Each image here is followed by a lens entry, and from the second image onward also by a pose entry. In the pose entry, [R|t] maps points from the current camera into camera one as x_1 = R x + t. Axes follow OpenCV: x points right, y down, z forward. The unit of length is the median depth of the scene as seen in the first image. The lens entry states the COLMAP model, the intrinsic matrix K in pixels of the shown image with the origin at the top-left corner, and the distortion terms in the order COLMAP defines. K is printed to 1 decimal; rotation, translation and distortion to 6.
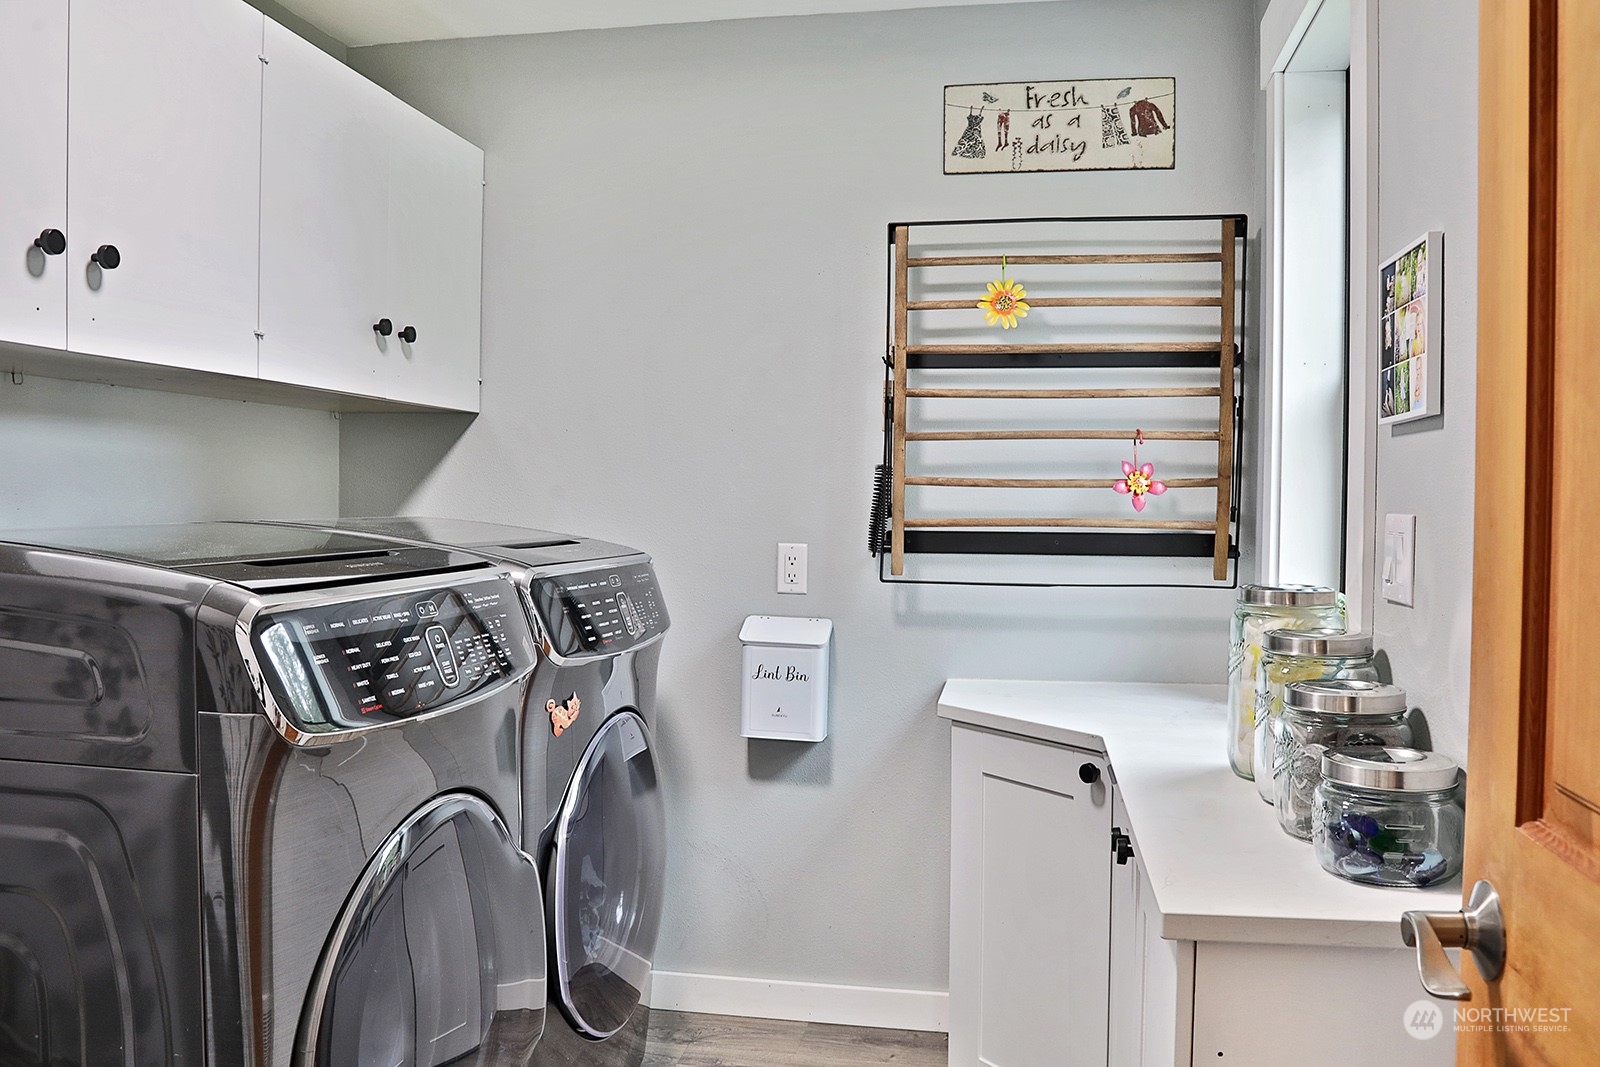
lens RADIAL K [[1159.7, 0, 863.9], [0, 1159.7, 533.8], [0, 0, 1]] dist [-0.067617, 0.002737]
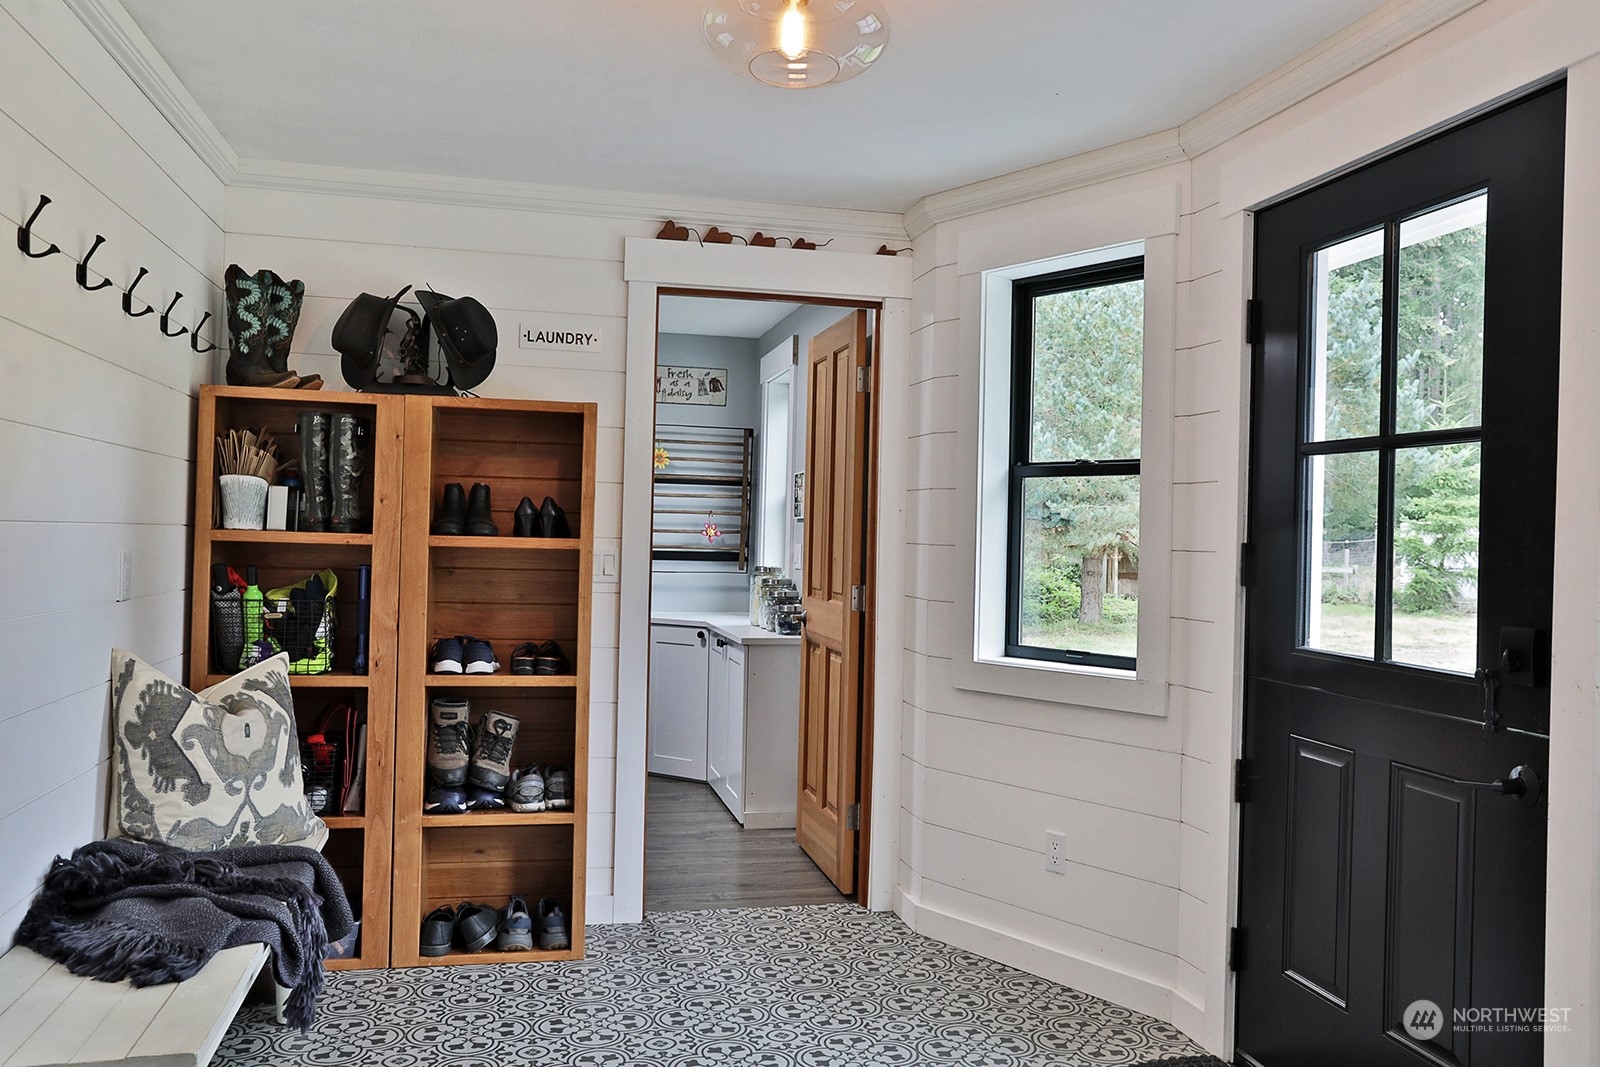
lens RADIAL K [[1400.9, 0, 800.0], [0, 1400.9, 533.5], [0, 0, 1]] dist [-0.065088, 0.008762]
pose [[0.926238, 0.017909, 0.376514, -0.730340], [-0.007278, 0.999534, -0.029639, 0.048953], [-0.376869, 0.024712, 0.925937, -1.897856]]
